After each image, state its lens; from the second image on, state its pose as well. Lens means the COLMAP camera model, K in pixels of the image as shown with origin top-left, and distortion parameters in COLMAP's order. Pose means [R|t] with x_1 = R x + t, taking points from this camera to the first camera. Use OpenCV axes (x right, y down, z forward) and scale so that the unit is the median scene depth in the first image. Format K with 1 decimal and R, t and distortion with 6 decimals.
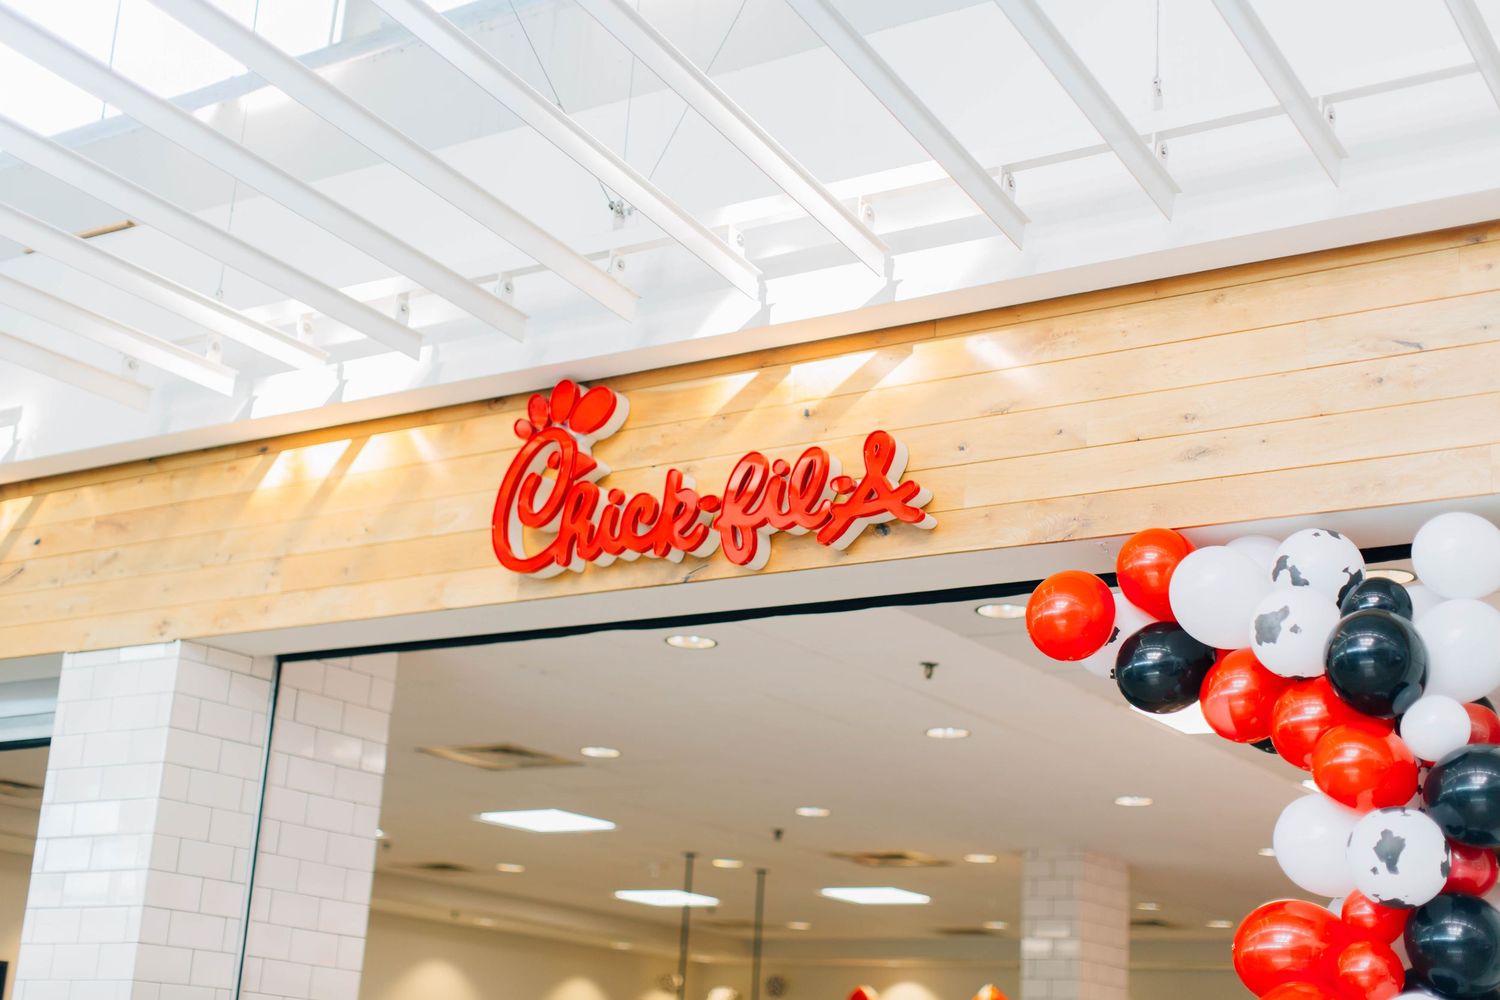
lens RADIAL K [[2187.8, 0, 717.3], [0, 2187.8, 507.3], [0, 0, 1]] dist [0.014364, 0.000000]
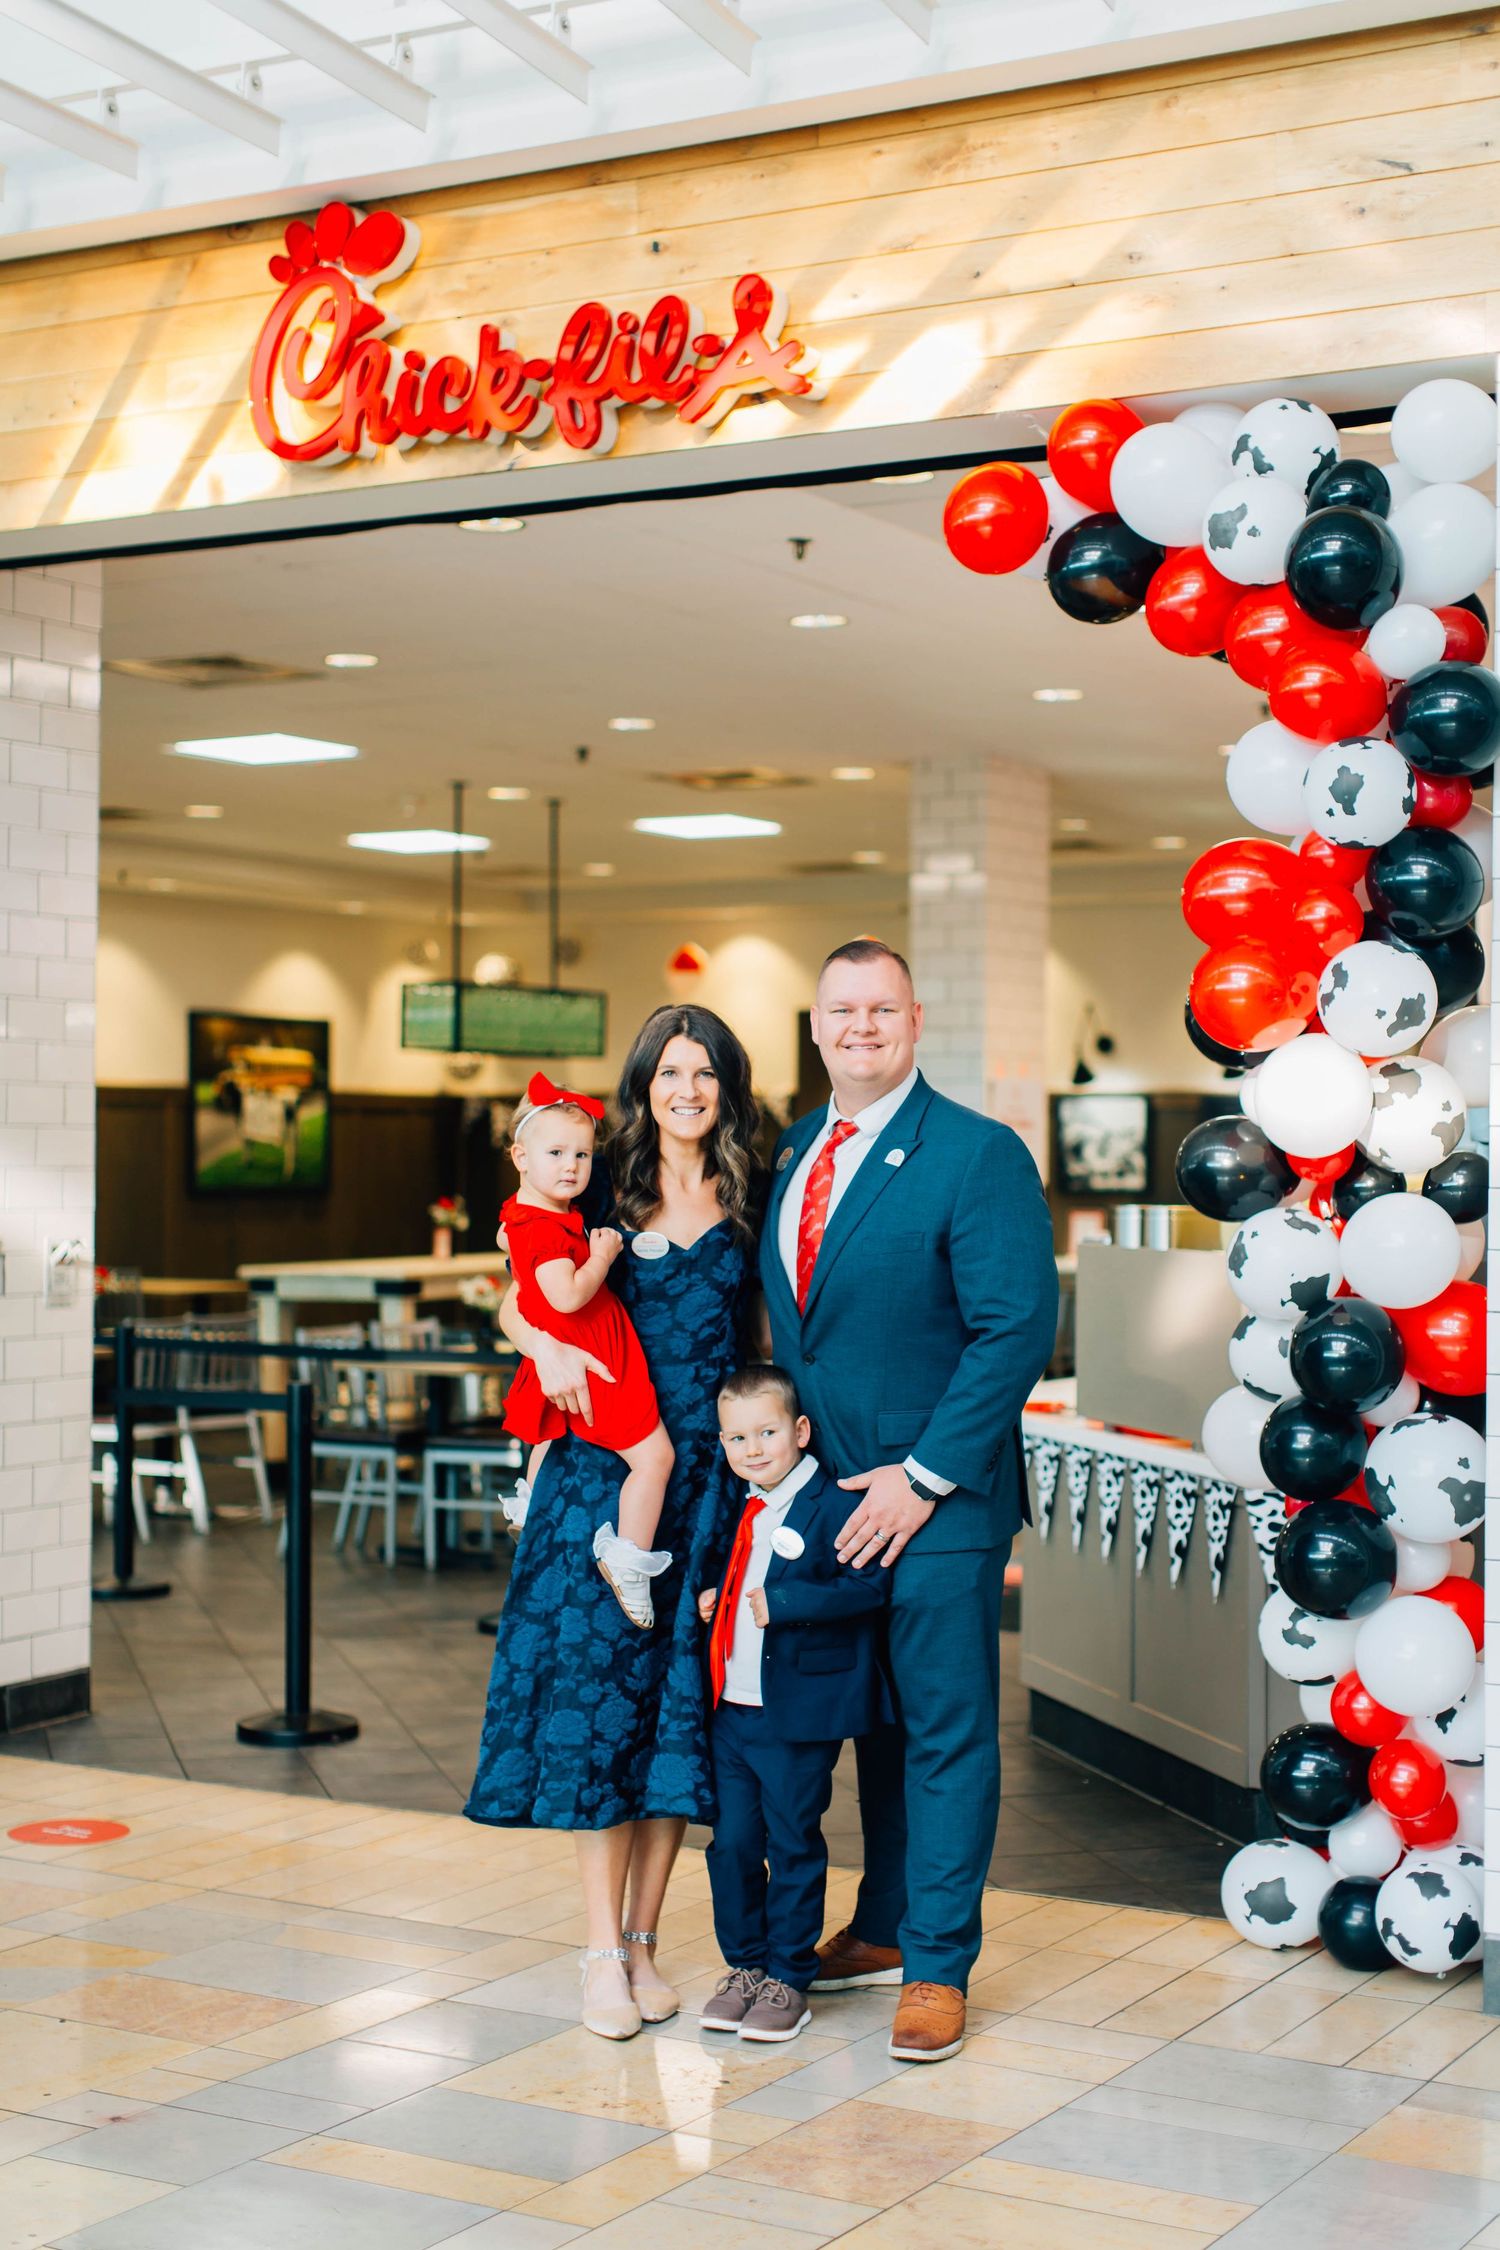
lens RADIAL K [[3281.7, 0, 760.2], [0, 3281.7, 1128.1], [0, 0, 1]] dist [0.014364, 0.000000]
pose [[0.994107, -0.054395, 0.093769, -0.051704], [0.027210, 0.962510, 0.269877, -0.058351], [-0.104933, -0.265735, 0.958318, -0.227608]]
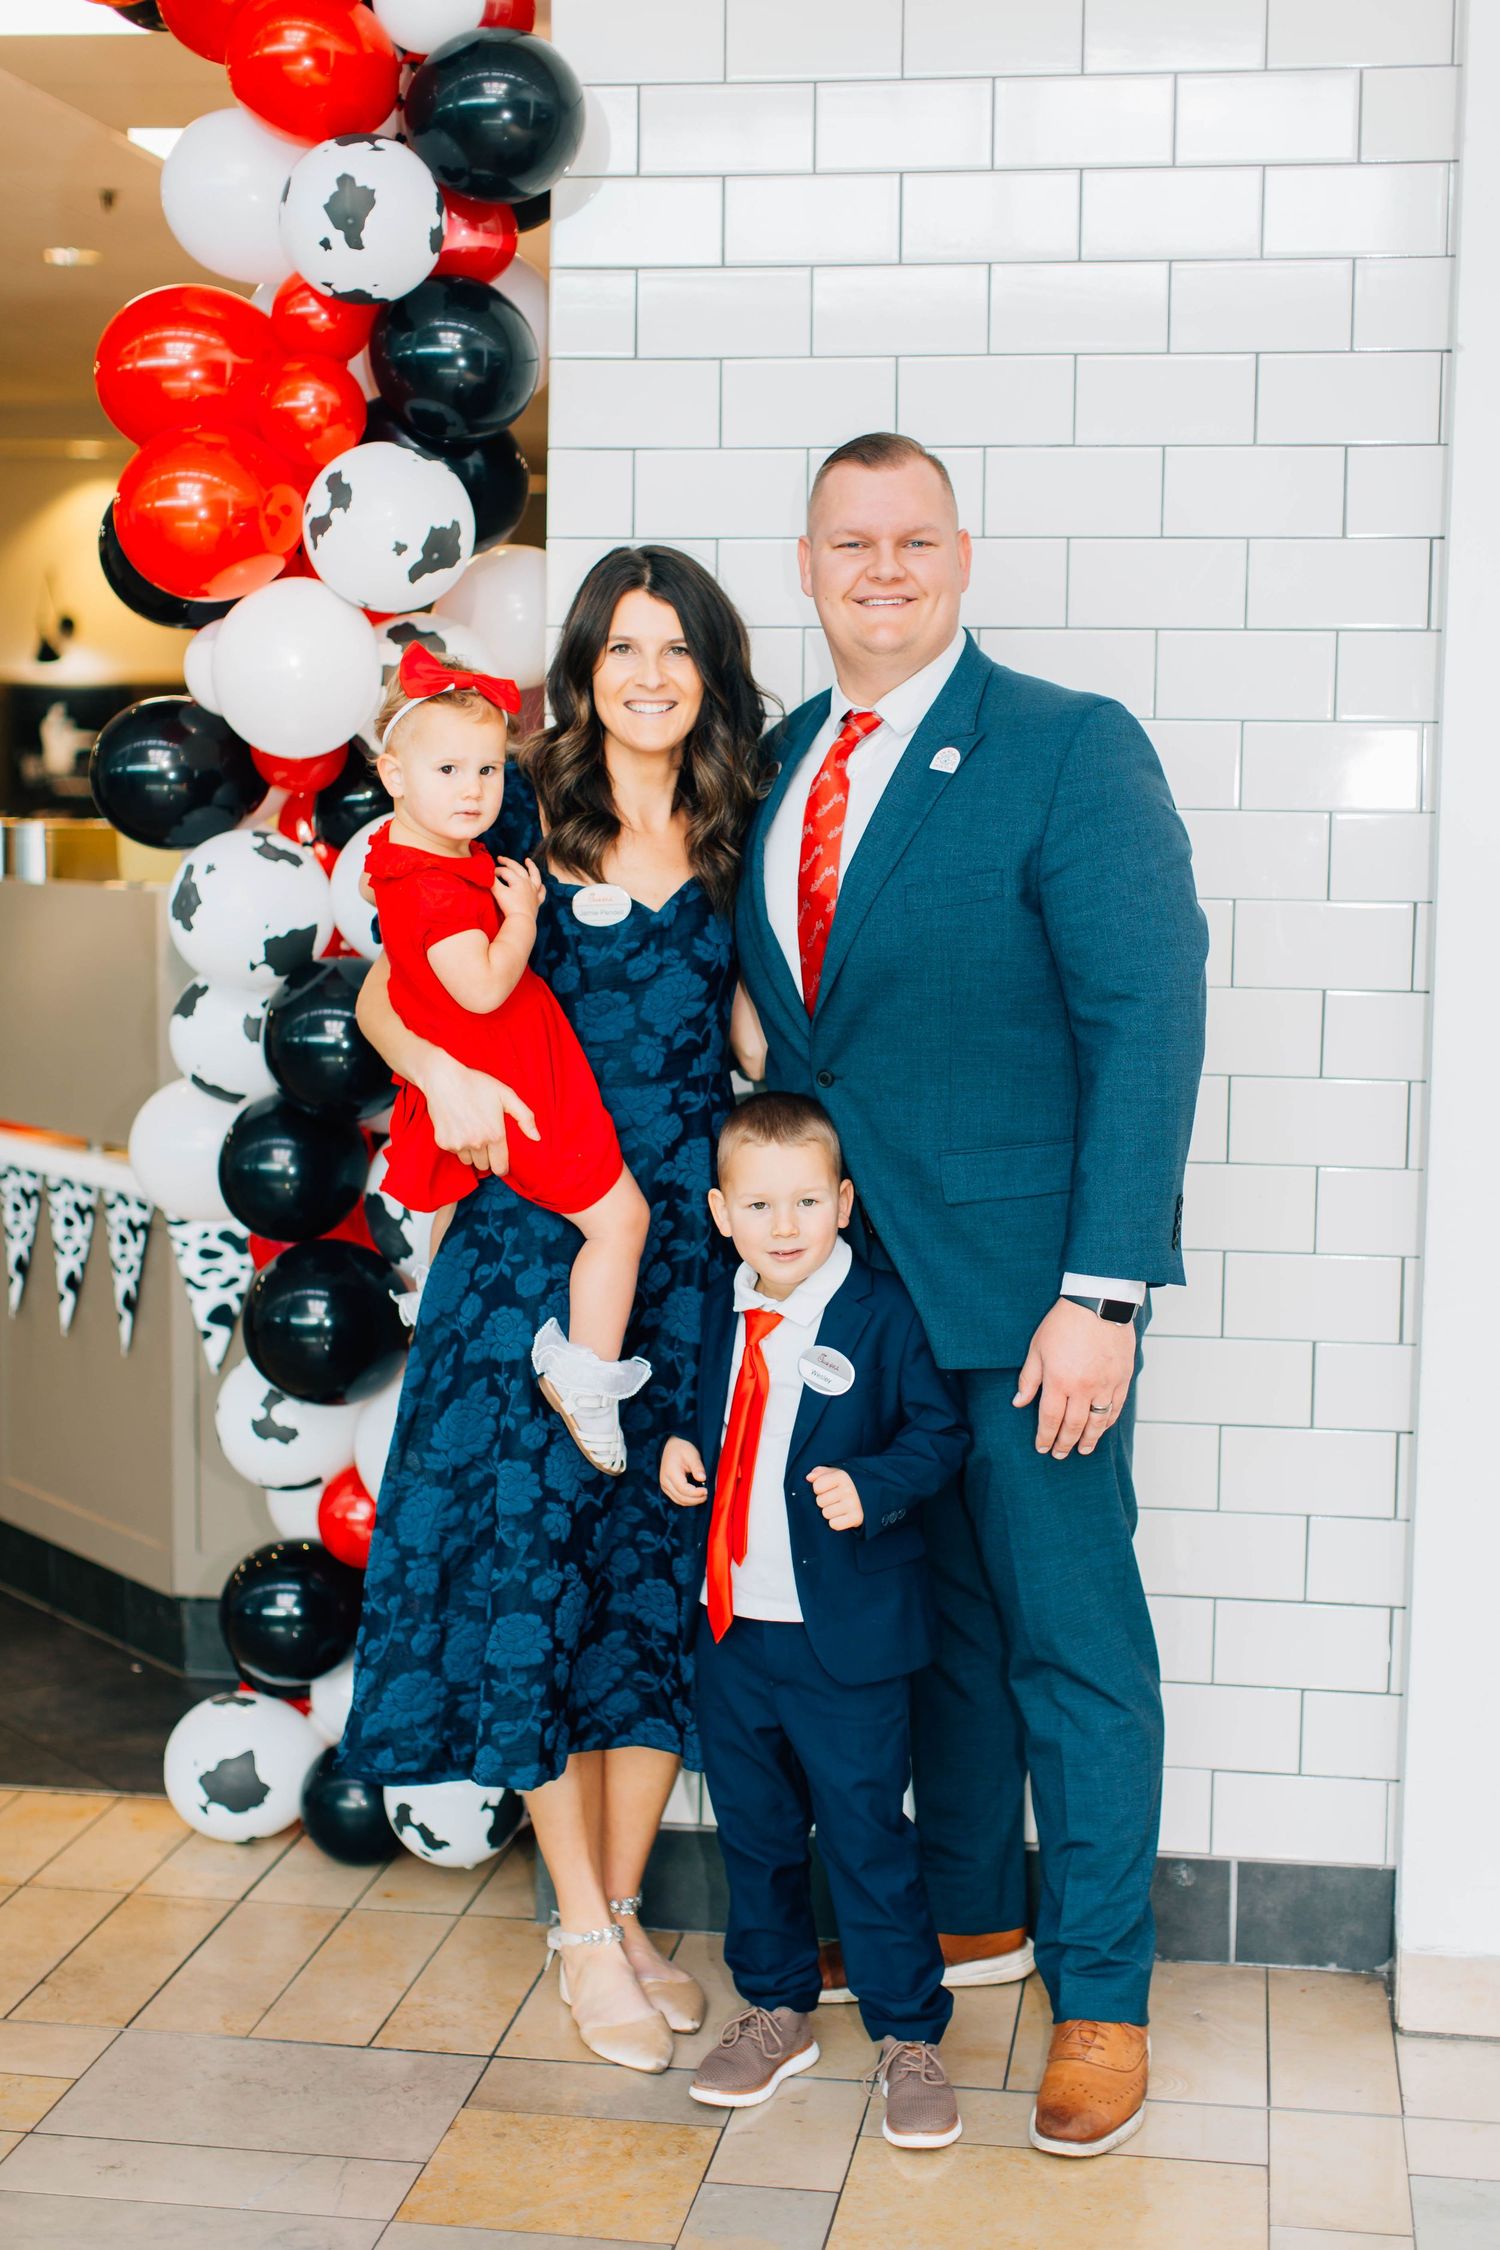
lens RADIAL K [[3281.7, 0, 749.4], [0, 3281.7, 1122.2], [0, 0, 1]] dist [0.014364, 0.000000]
pose [[0.894282, -0.099758, 0.436242, -0.015586], [-0.079171, 0.924189, 0.373639, 0.030368], [-0.440444, -0.368676, 0.818588, 0.076658]]
